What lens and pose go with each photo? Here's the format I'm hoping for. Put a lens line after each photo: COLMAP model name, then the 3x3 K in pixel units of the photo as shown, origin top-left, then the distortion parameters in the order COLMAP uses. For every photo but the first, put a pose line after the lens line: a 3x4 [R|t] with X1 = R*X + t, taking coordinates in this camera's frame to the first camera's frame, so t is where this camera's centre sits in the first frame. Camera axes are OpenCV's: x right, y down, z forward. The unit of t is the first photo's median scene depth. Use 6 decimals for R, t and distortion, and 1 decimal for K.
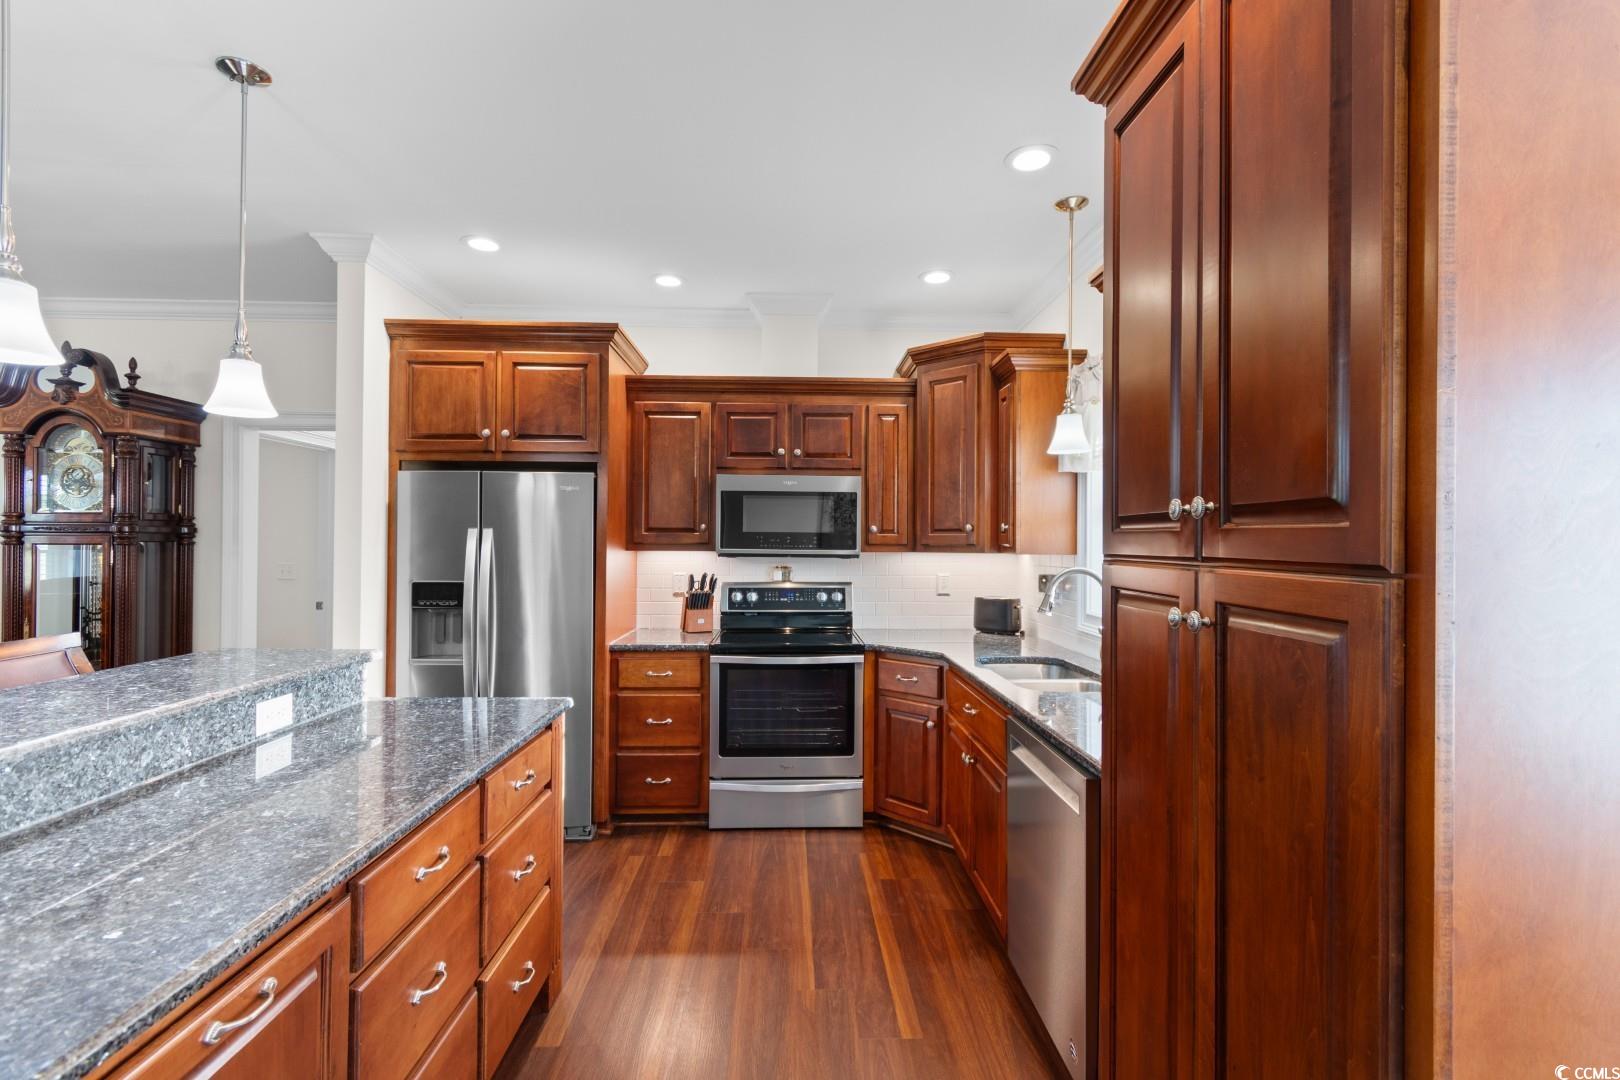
lens RADIAL K [[716.3, 0, 813.4], [0, 716.3, 535.0], [0, 0, 1]] dist [0.002660, -0.002662]
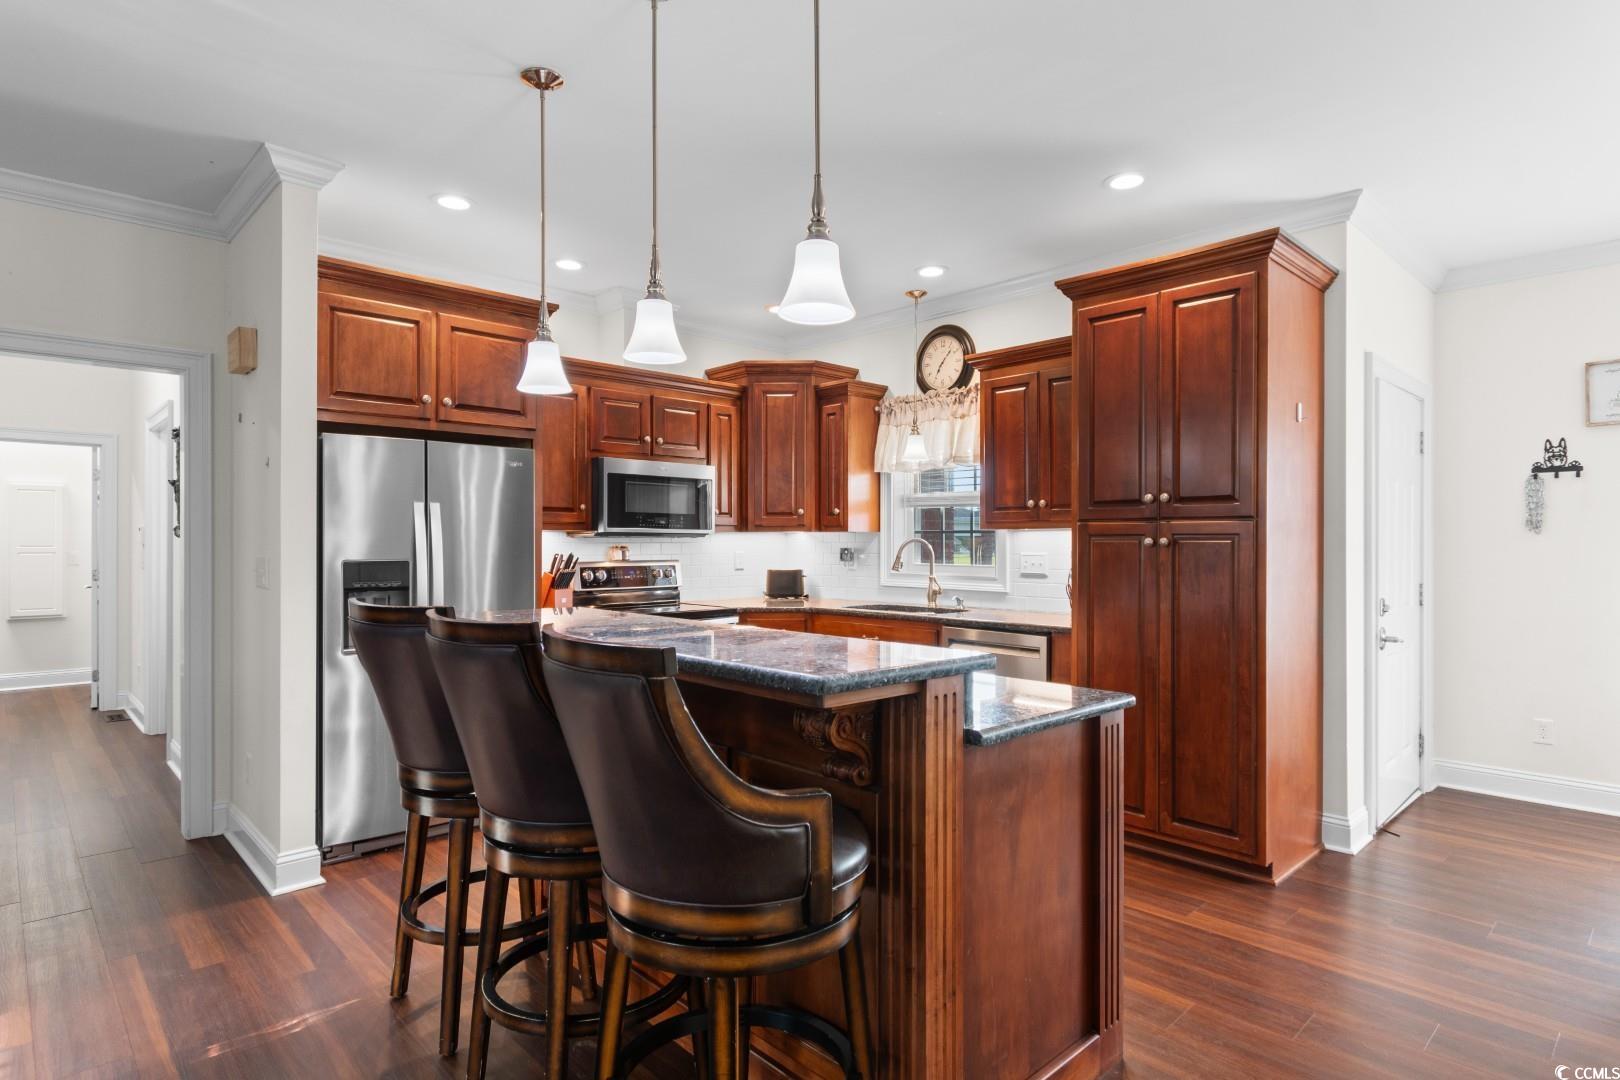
lens RADIAL K [[849.8, 0, 811.1], [0, 849.8, 538.8], [0, 0, 1]] dist [0.000598, -0.000474]
pose [[0.751229, -0.002867, 0.660035, -0.781650], [-0.001450, 0.999981, 0.005994, 0.029786], [-0.660040, -0.005460, 0.751211, -0.147519]]
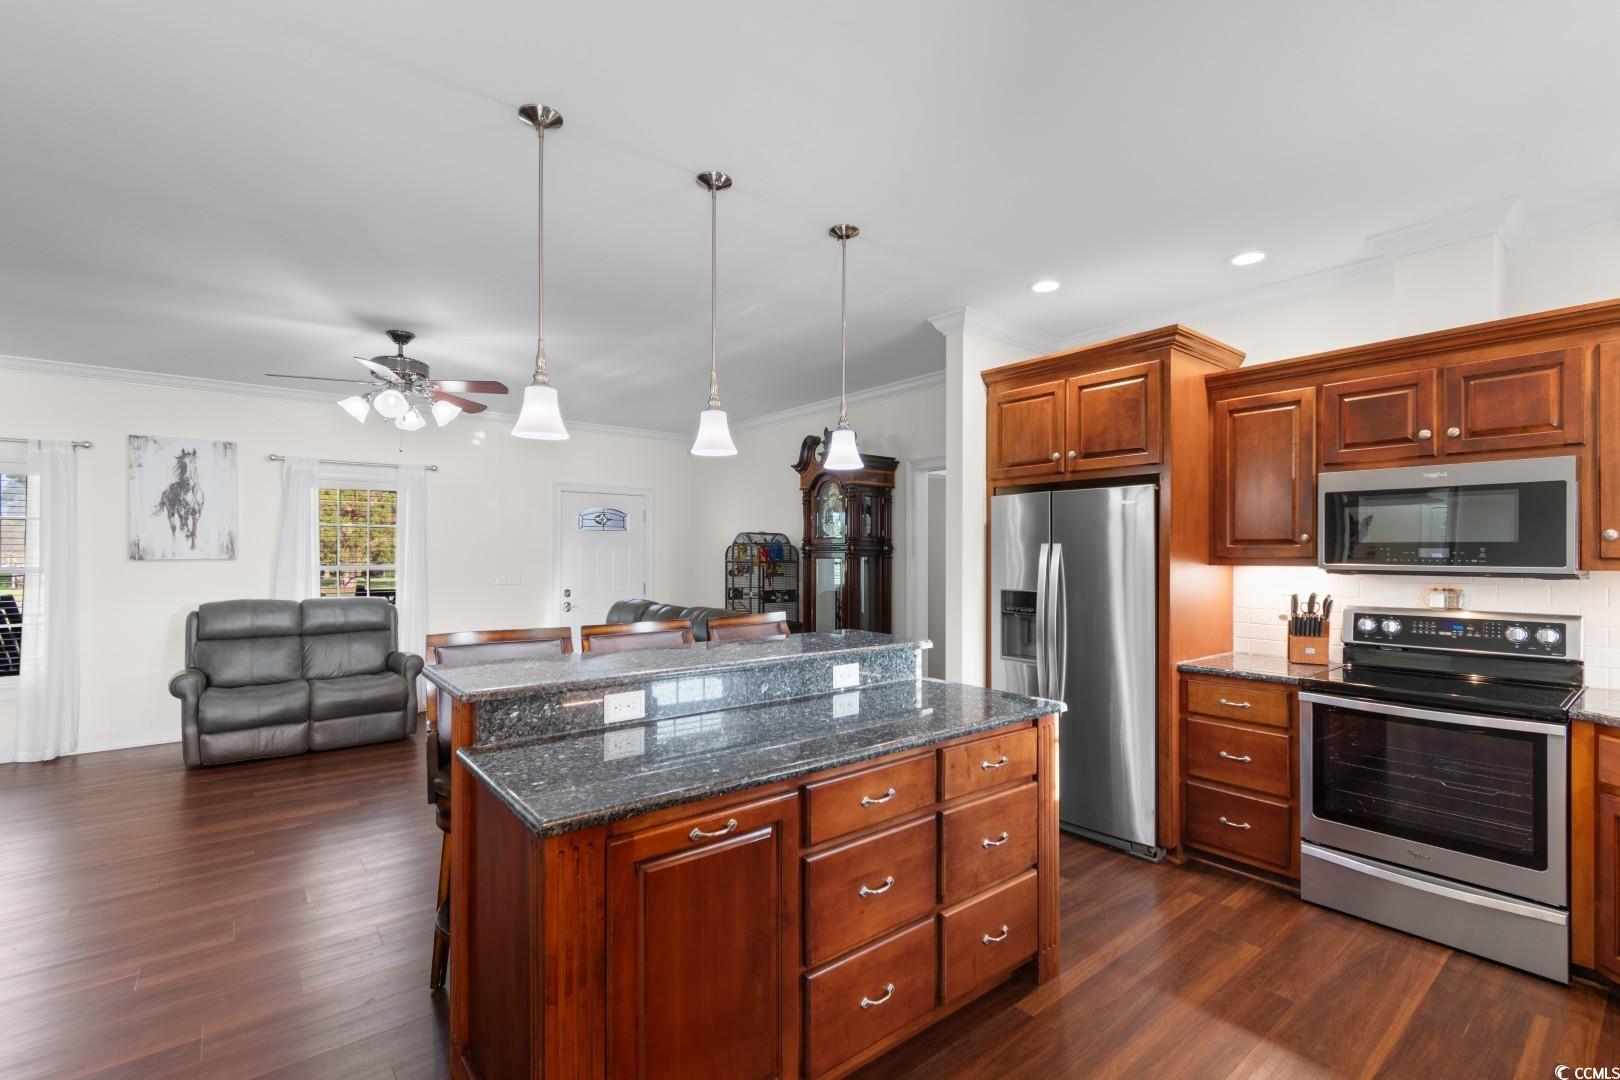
lens RADIAL K [[716.3, 0, 810.0], [0, 716.3, 549.9], [0, 0, 1]] dist [0.002660, -0.002662]
pose [[0.596357, -0.009136, -0.802667, 0.188598], [0.009039, 0.999948, -0.004666, 0.002176], [0.802668, -0.004473, 0.596409, 0.044875]]
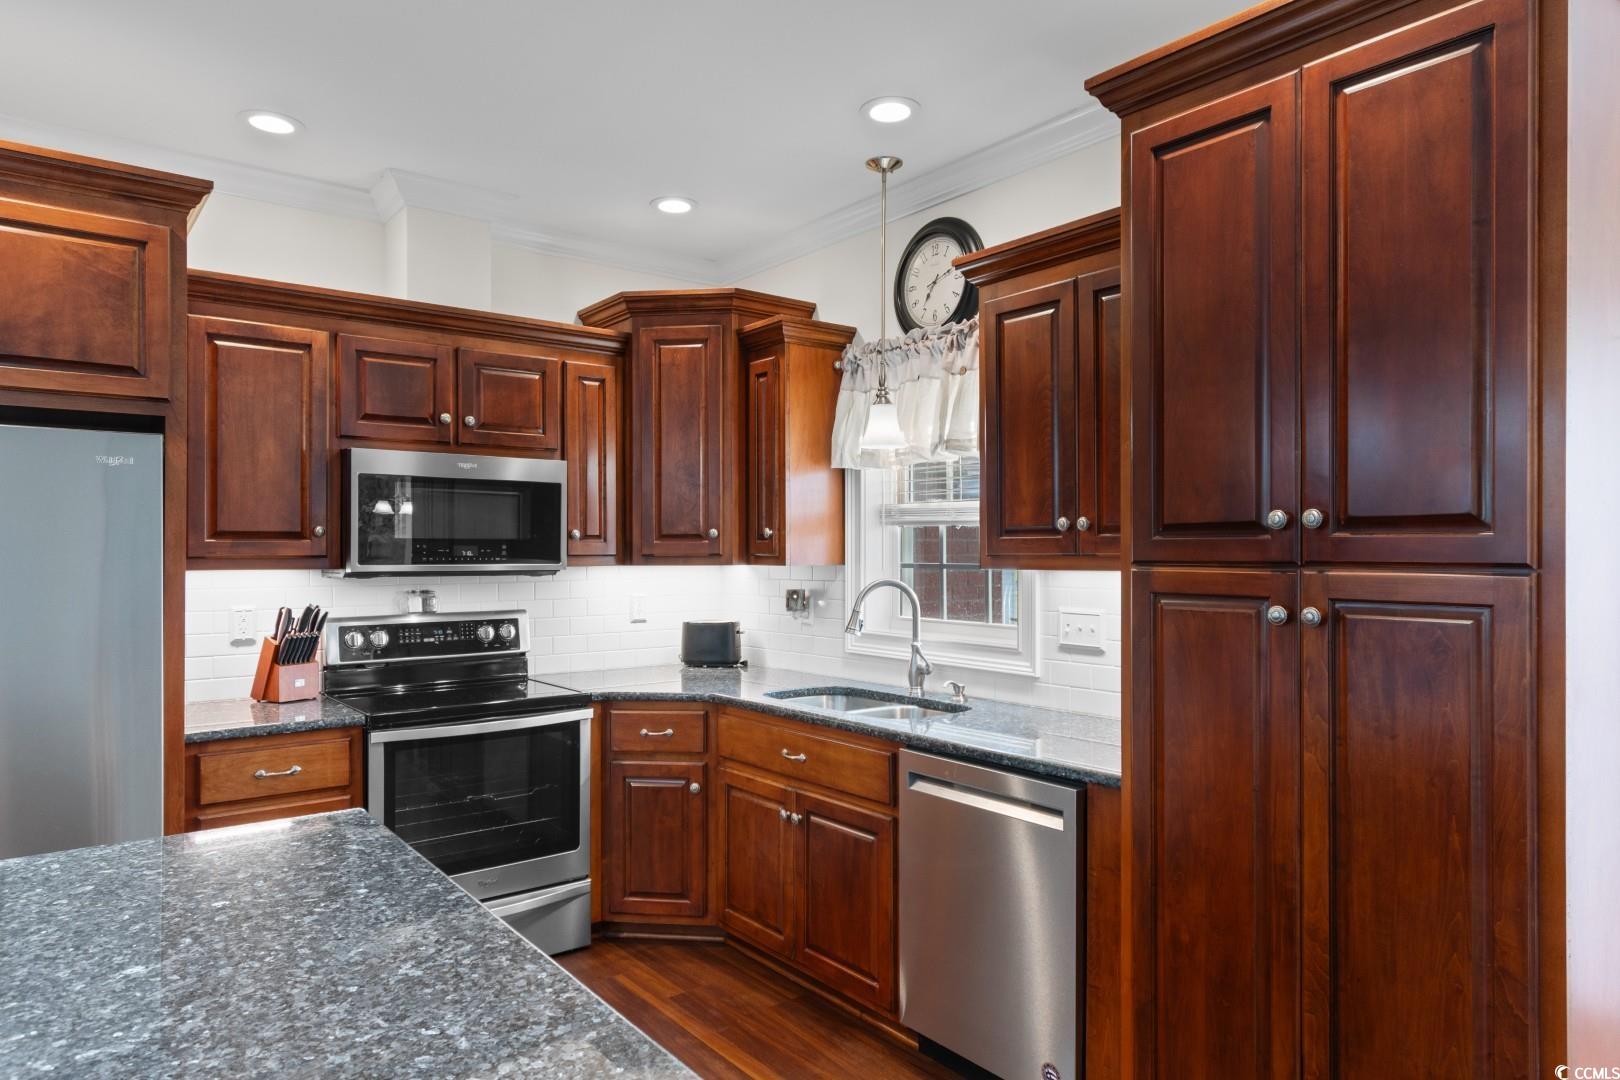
lens RADIAL K [[997.3, 0, 809.4], [0, 997.3, 546.2], [0, 0, 1]] dist [0.003937, -0.002568]
pose [[0.811550, -0.004531, 0.584266, -0.345133], [0.001855, 0.999985, 0.005178, -0.001146], [-0.584281, -0.003119, 0.811546, 0.050954]]
